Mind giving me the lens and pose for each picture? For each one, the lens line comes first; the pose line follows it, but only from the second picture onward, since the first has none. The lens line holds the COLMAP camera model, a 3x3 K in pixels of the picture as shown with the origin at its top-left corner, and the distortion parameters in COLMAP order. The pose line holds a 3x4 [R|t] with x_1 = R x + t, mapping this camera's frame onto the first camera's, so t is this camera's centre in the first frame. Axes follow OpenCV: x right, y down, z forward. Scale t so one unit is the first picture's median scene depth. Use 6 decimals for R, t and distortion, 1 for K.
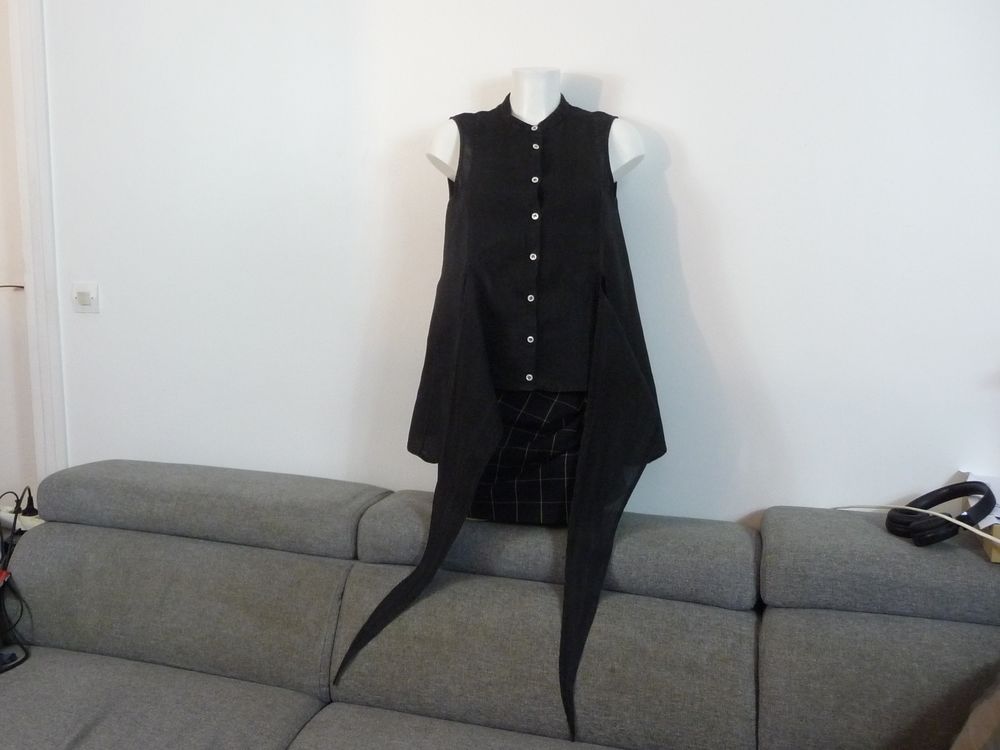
lens RADIAL K [[1088.4, 0, 491.3], [0, 1088.4, 383.4], [0, 0, 1]] dist [-0.016967, 0.000000]
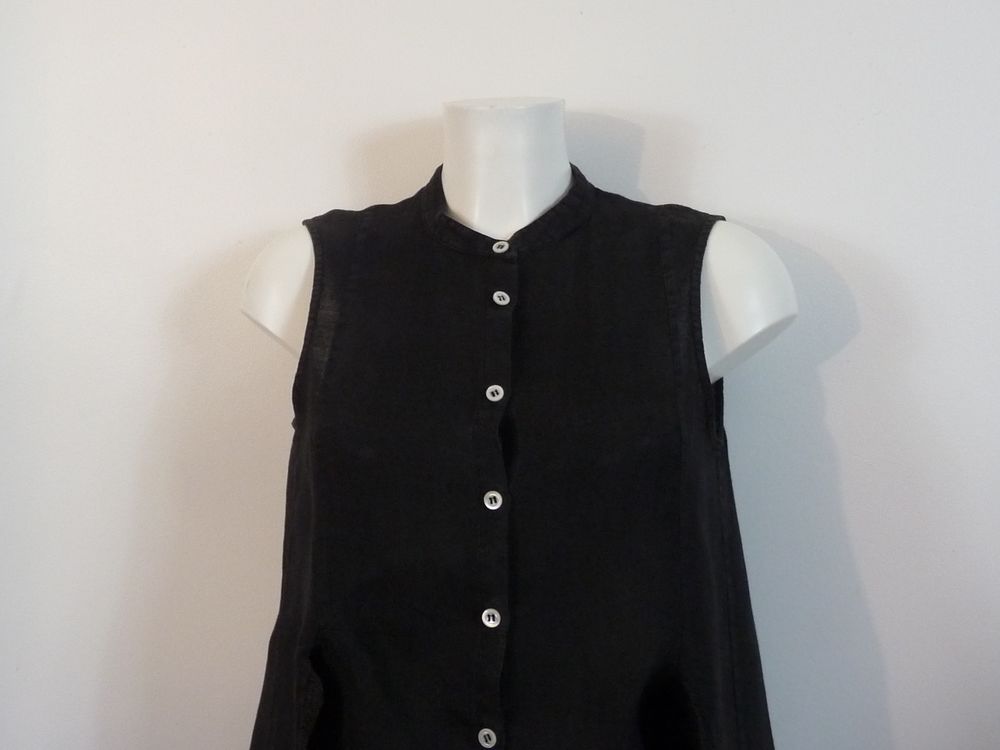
lens RADIAL K [[1088.4, 0, 499.8], [0, 1088.4, 368.2], [0, 0, 1]] dist [-0.016967, 0.000000]
pose [[0.999279, -0.010627, -0.036436, 0.055053], [0.007232, 0.995727, -0.092067, -0.163473], [0.037258, 0.091737, 0.995086, 0.647104]]
